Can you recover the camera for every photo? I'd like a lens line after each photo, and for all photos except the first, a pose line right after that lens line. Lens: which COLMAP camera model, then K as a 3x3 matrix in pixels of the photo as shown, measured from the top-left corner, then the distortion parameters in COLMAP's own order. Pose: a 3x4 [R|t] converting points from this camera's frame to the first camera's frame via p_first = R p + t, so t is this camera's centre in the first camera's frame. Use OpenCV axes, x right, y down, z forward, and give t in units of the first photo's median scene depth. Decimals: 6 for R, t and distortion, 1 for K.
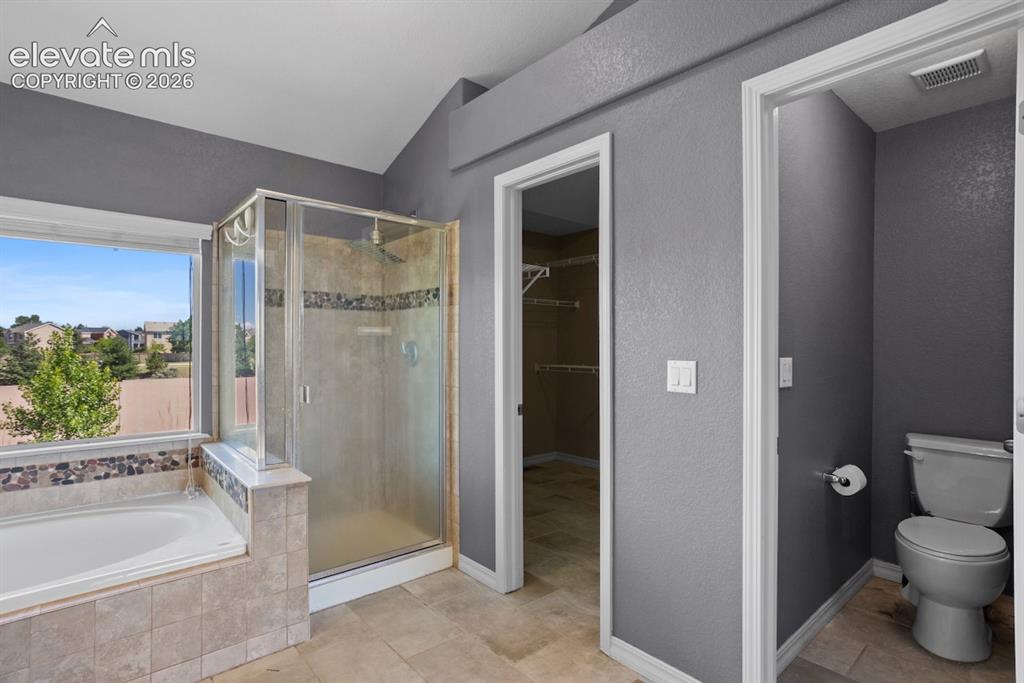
lens RADIAL K [[501.1, 0, 512.9], [0, 501.1, 347.2], [0, 0, 1]] dist [0.002486, 0.001933]
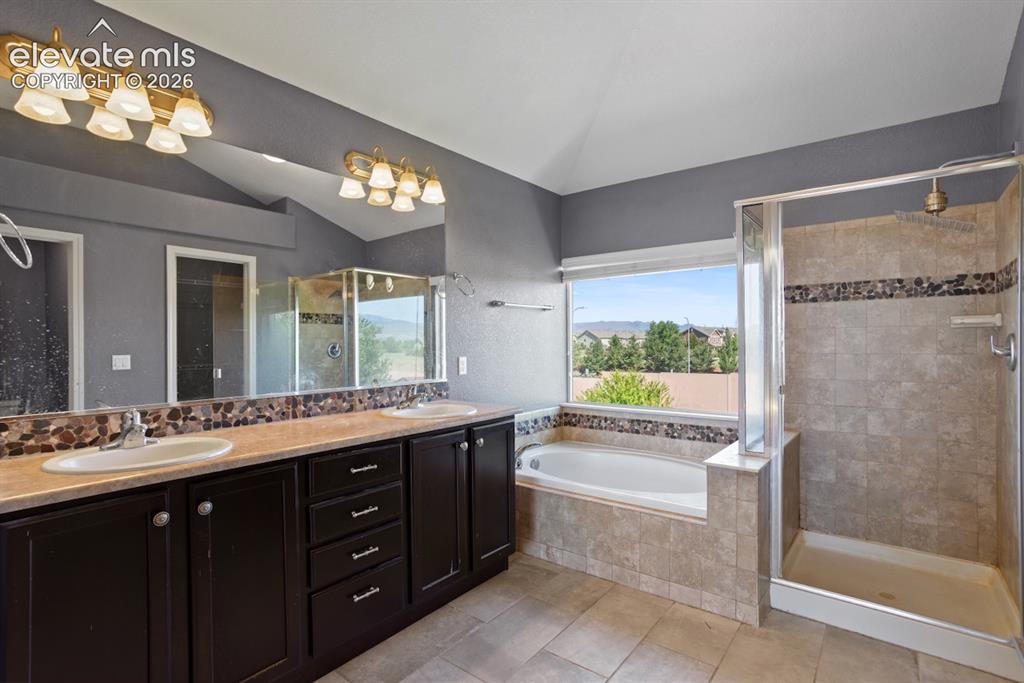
lens RADIAL K [[501.1, 0, 536.1], [0, 501.1, 342.8], [0, 0, 1]] dist [0.002486, 0.001933]
pose [[0.236803, -0.004485, -0.971547, 0.422932], [0.002099, 0.999989, -0.004105, 0.002419], [0.971555, -0.001067, 0.236810, 0.272606]]
